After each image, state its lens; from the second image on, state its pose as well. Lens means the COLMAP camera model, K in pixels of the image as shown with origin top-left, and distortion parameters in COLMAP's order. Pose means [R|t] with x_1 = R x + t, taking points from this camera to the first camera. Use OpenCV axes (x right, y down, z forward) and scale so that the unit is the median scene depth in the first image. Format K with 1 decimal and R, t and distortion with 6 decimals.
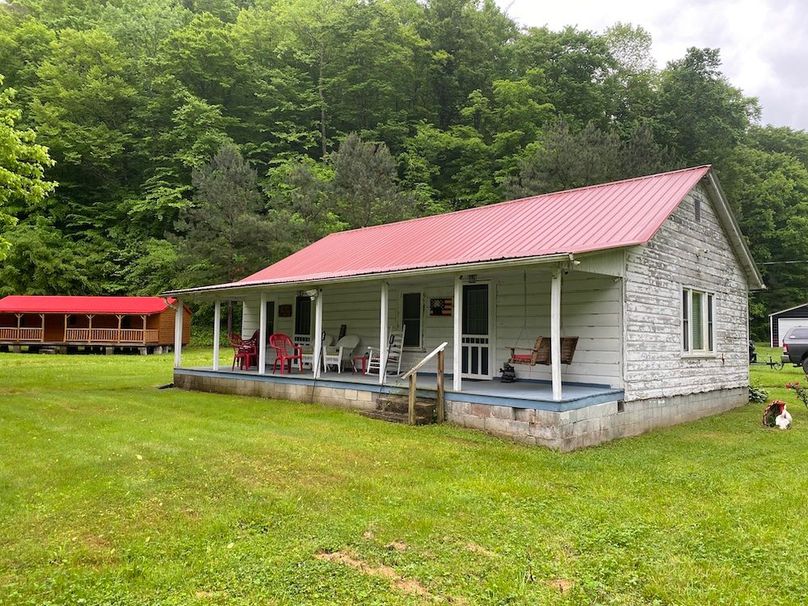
lens RADIAL K [[634.2, 0, 406.0], [0, 634.2, 307.4], [0, 0, 1]] dist [0.038367, -0.010057]
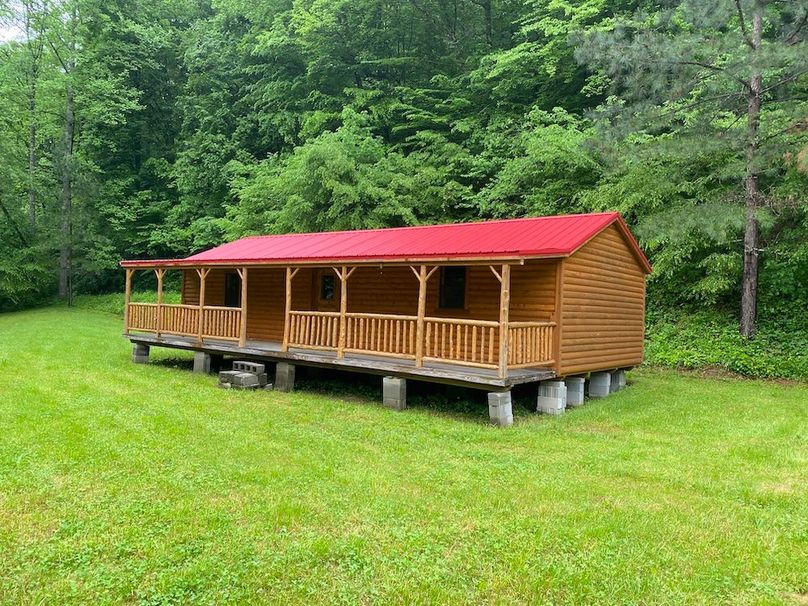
lens RADIAL K [[634.2, 0, 403.7], [0, 634.2, 304.8], [0, 0, 1]] dist [0.038367, -0.010057]
pose [[0.839476, 0.015517, -0.543176, -0.247284], [-0.002434, 0.999690, 0.024796, 0.017747], [0.543392, -0.019494, 0.839253, 0.618081]]
